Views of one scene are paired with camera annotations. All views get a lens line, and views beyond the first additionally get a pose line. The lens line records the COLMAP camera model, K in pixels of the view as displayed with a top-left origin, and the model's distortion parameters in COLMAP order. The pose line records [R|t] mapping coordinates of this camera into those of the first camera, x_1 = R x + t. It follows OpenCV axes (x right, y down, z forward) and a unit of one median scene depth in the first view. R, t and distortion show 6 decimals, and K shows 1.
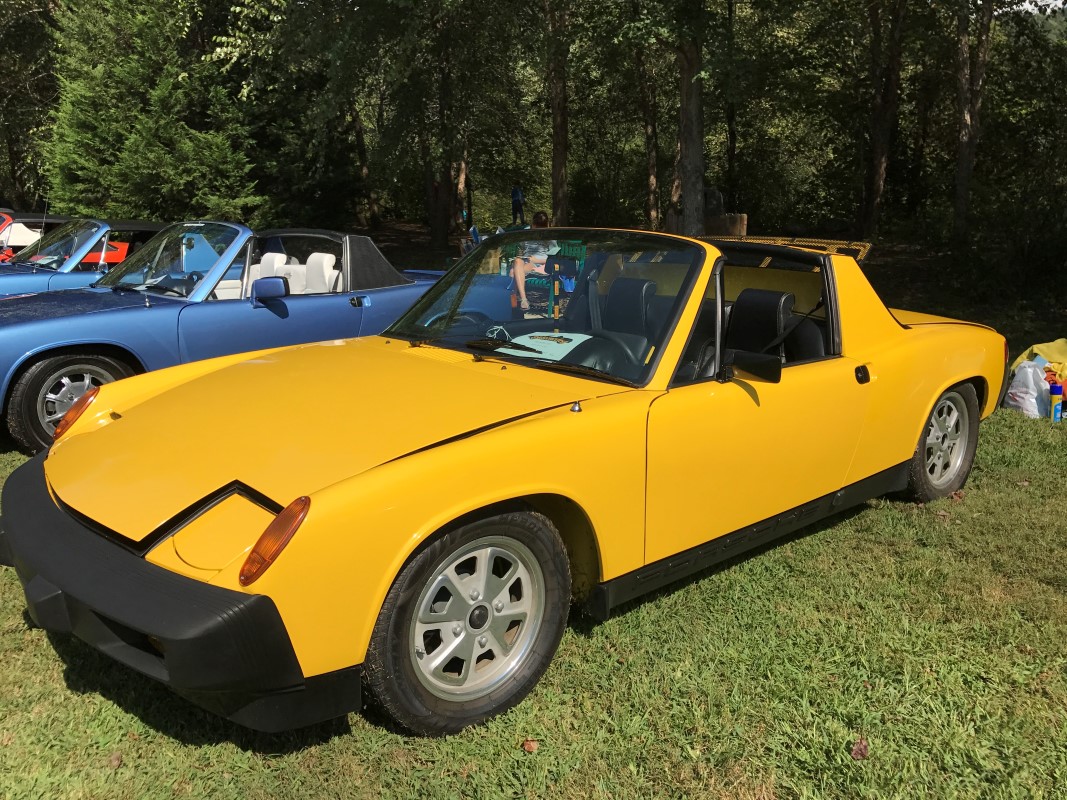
lens RADIAL K [[871.6, 0, 530.1], [0, 871.6, 411.9], [0, 0, 1]] dist [0.013383, -0.002057]
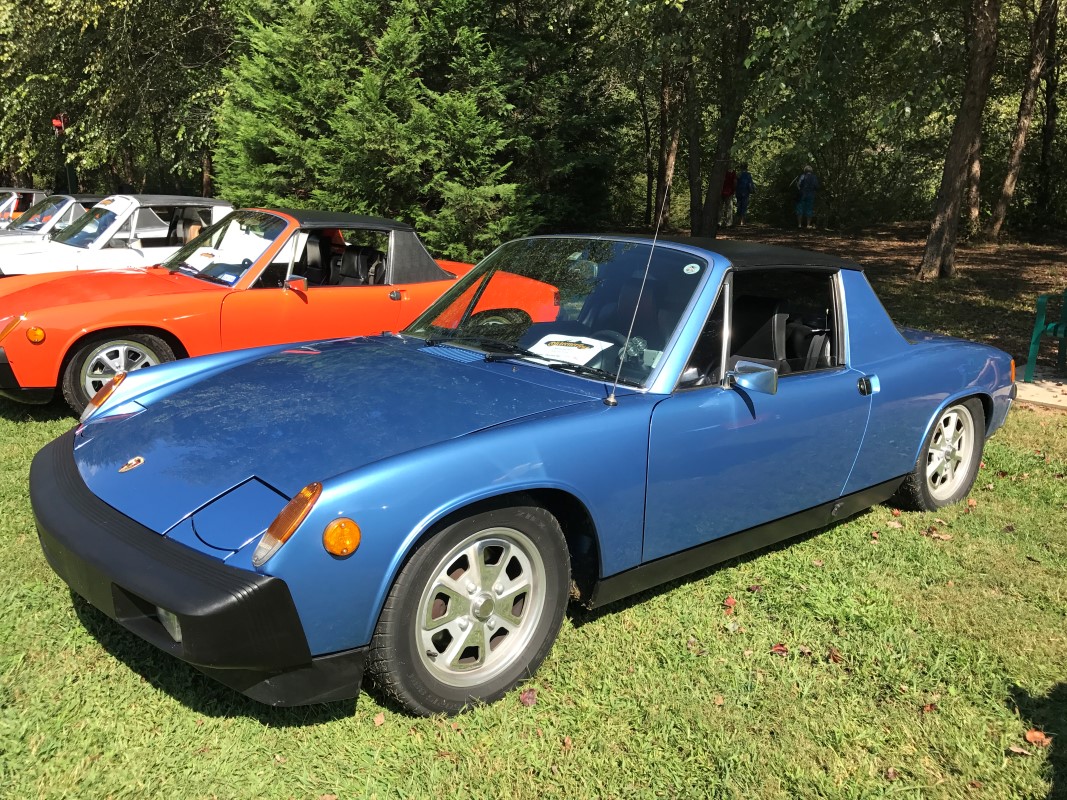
lens RADIAL K [[908.0, 0, 504.9], [0, 908.0, 396.8], [0, 0, 1]] dist [0.010052, -0.004897]
pose [[0.996716, 0.027970, -0.075987, -0.260390], [-0.028949, 0.999511, -0.011807, -0.064677], [0.075620, 0.013968, 0.997039, 0.266746]]
